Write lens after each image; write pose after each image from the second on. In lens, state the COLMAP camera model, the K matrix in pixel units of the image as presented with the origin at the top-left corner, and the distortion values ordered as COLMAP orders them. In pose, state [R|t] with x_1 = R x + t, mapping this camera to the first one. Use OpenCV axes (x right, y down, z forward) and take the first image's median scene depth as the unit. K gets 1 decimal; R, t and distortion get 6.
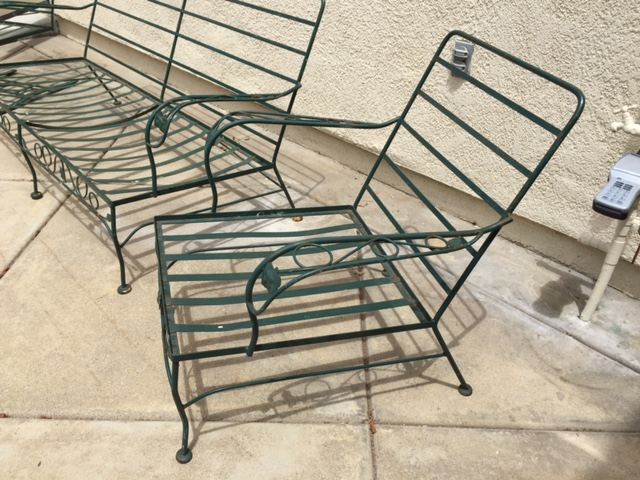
lens RADIAL K [[552.9, 0, 324.0], [0, 552.9, 242.0], [0, 0, 1]] dist [0.083449, -0.114052]
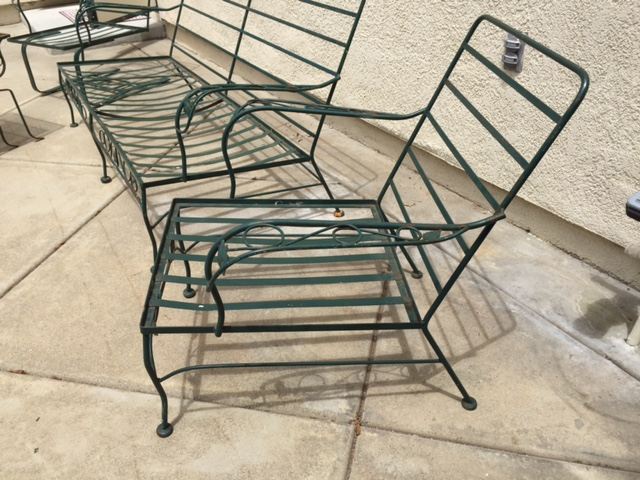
lens RADIAL K [[552.9, 0, 319.8], [0, 552.9, 238.9], [0, 0, 1]] dist [0.083449, -0.114052]
pose [[0.976898, 0.066696, -0.203030, 0.168809], [-0.070685, 0.997421, -0.012452, 0.022174], [0.201676, 0.026515, 0.979093, 0.040823]]
